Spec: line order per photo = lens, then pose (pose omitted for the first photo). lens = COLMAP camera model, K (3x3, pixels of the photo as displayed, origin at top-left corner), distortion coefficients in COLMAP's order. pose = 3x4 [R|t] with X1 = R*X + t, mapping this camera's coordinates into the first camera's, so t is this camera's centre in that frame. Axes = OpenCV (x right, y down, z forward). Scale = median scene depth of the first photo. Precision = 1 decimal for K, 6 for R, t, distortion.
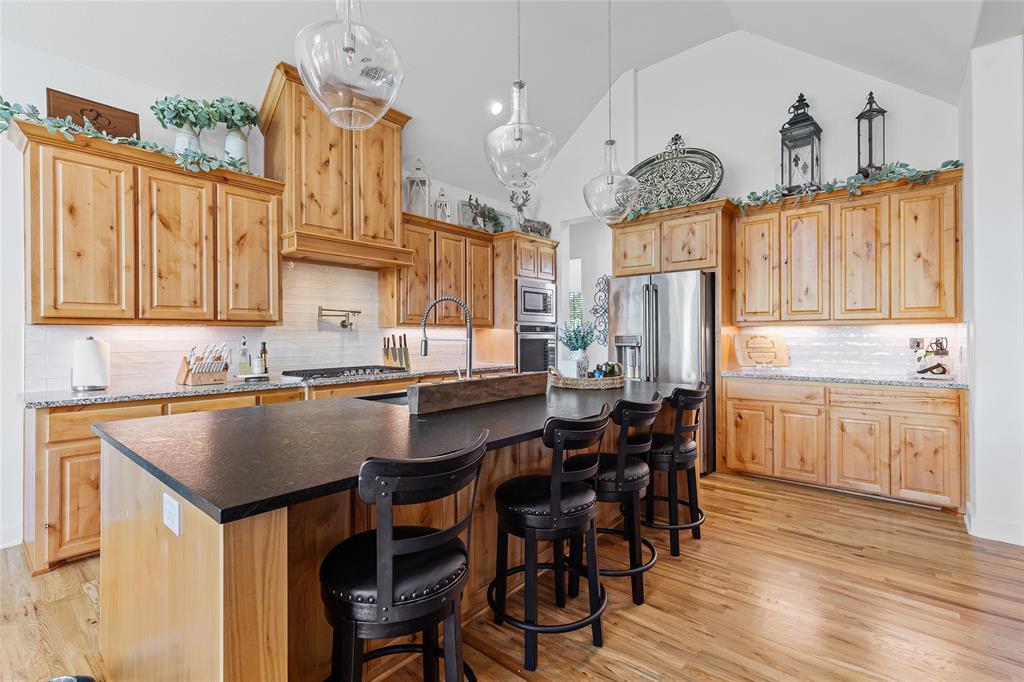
lens RADIAL K [[464.8, 0, 507.6], [0, 464.8, 338.0], [0, 0, 1]] dist [0.006991, -0.001340]
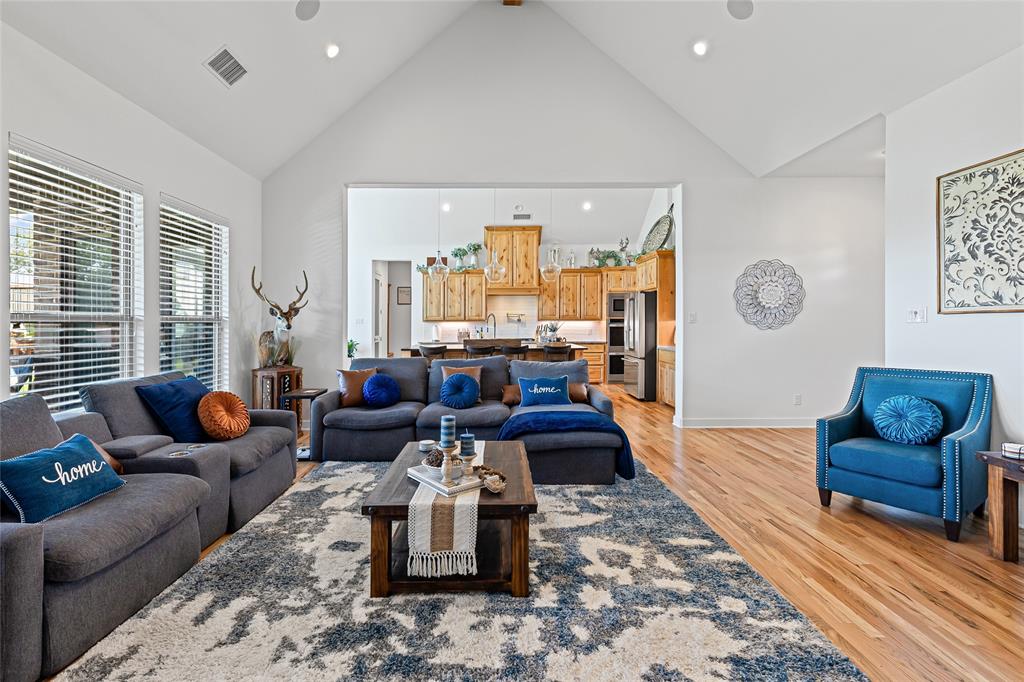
lens RADIAL K [[464.8, 0, 496.0], [0, 464.8, 320.5], [0, 0, 1]] dist [0.006991, -0.001340]
pose [[0.657400, -0.003439, -0.753534, 1.845236], [0.000124, 0.999990, -0.004455, -0.023669], [0.753542, 0.002836, 0.657394, -0.855076]]
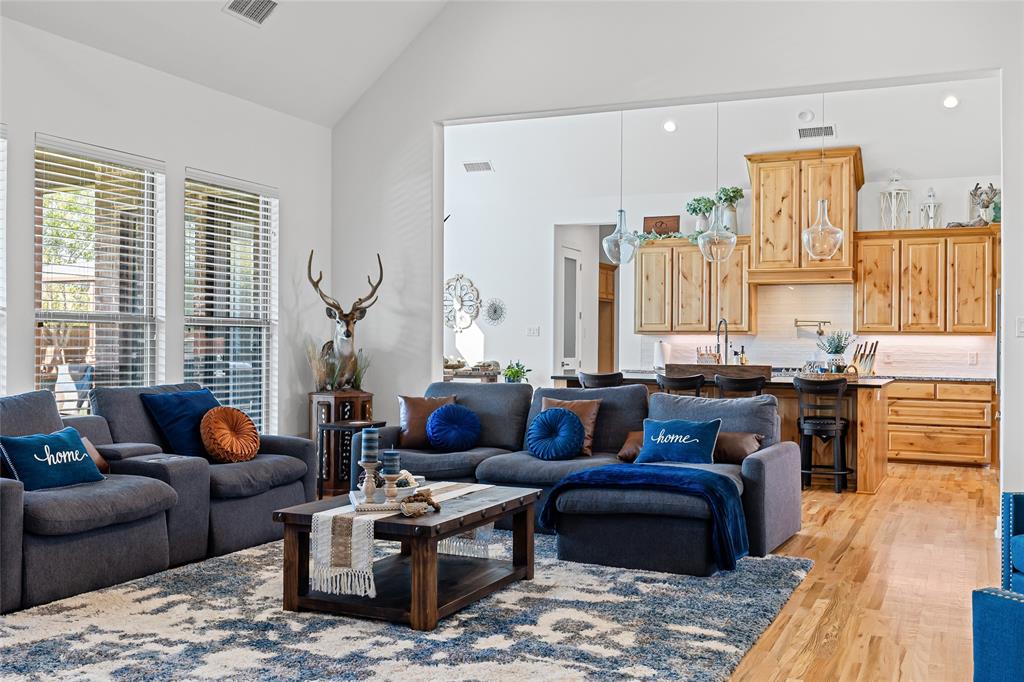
lens RADIAL K [[984.3, 0, 509.1], [0, 984.3, 339.4], [0, 0, 1]] dist [0.008158, 0.000000]
pose [[0.278331, 0.004829, -0.960473, 2.571484], [-0.013851, 0.999904, 0.001014, -0.004588], [0.960385, 0.013022, 0.278371, -0.639814]]
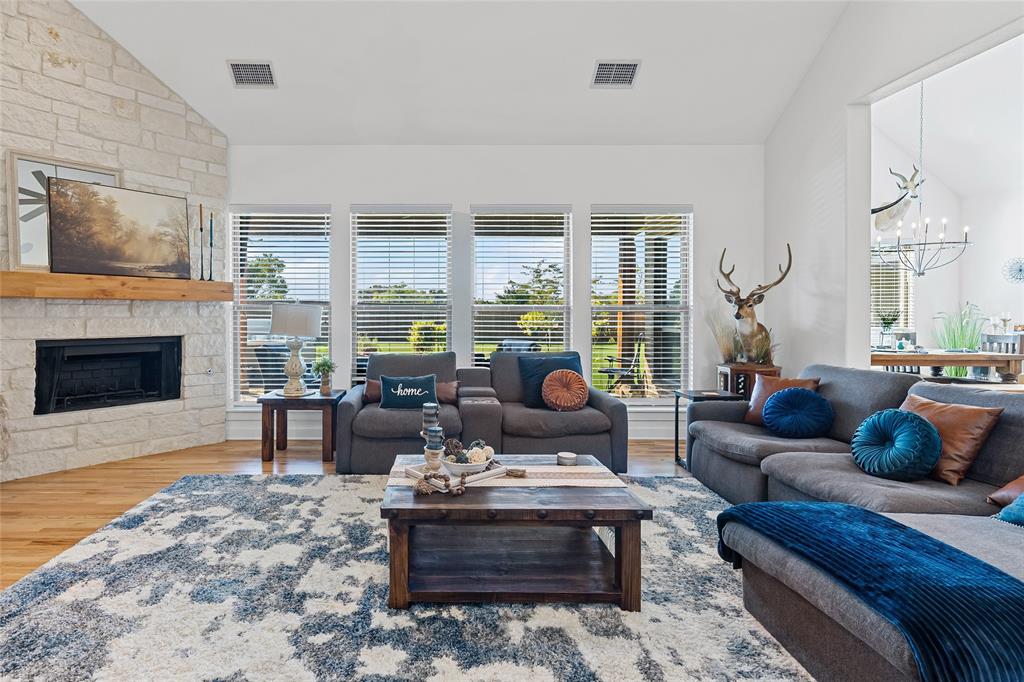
lens RADIAL K [[485.8, 0, 434.1], [0, 485.8, 320.0], [0, 0, 1]] dist [0.002351, 0.001114]
pose [[-0.752778, 0.012813, -0.658149, 1.750579], [0.001465, 0.999841, 0.017789, -0.024590], [0.658272, 0.012427, -0.752677, 0.106132]]
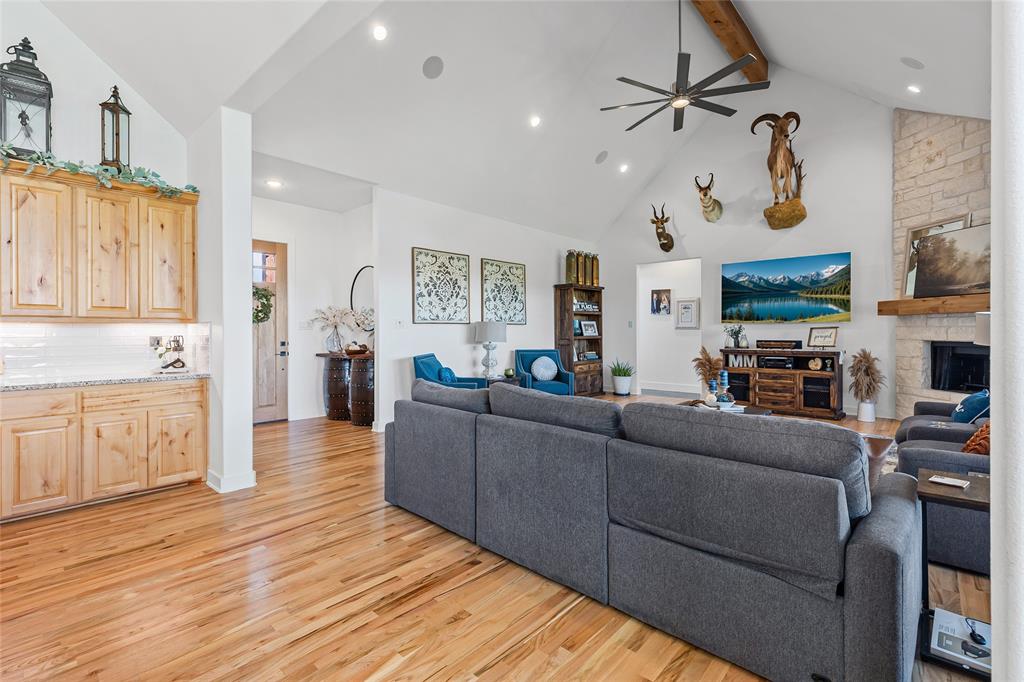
lens RADIAL K [[464.8, 0, 506.9], [0, 464.8, 335.2], [0, 0, 1]] dist [0.006991, -0.001340]
pose [[0.035661, -0.005424, 0.999349, -0.176001], [0.009757, 0.999940, 0.005079, -0.000217], [-0.999316, 0.009569, 0.035712, 0.148436]]
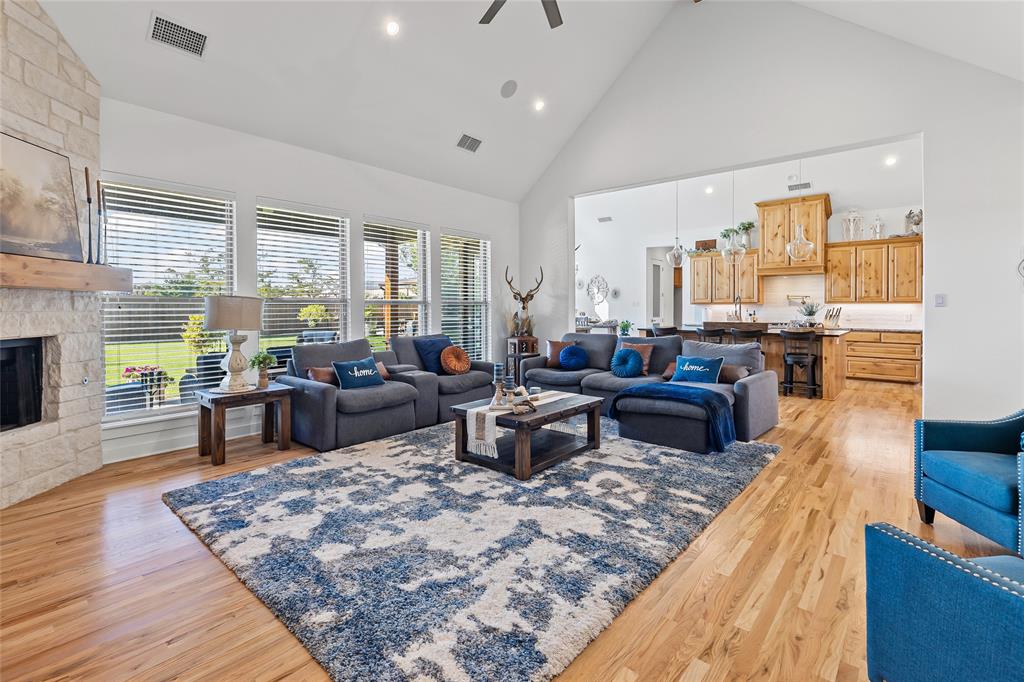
lens RADIAL K [[464.8, 0, 511.0], [0, 464.8, 312.3], [0, 0, 1]] dist [0.006991, -0.001340]
pose [[0.006462, 0.016888, -0.999836, 2.387586], [-0.001697, 0.999856, 0.016878, -0.026135], [0.999978, 0.001588, 0.006490, -0.430428]]
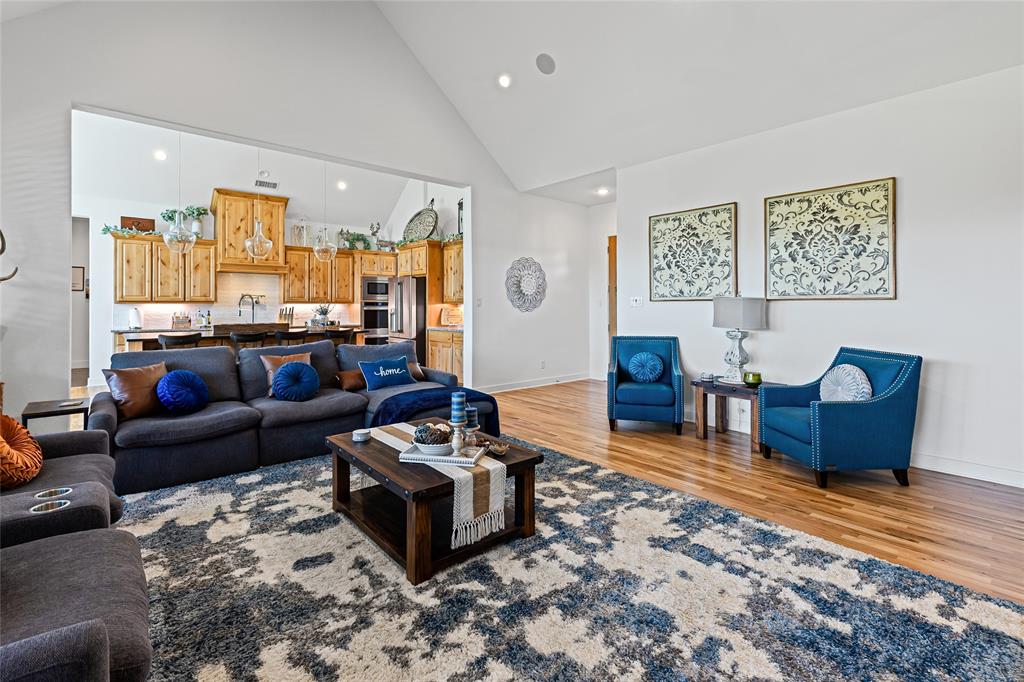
lens RADIAL K [[464.8, 0, 510.8], [0, 464.8, 304.1], [0, 0, 1]] dist [0.006991, -0.001340]
pose [[0.988277, 0.004574, -0.152605, 1.464387], [-0.005524, 0.999968, -0.005803, -0.020245], [0.152574, 0.006578, 0.988270, -1.166081]]
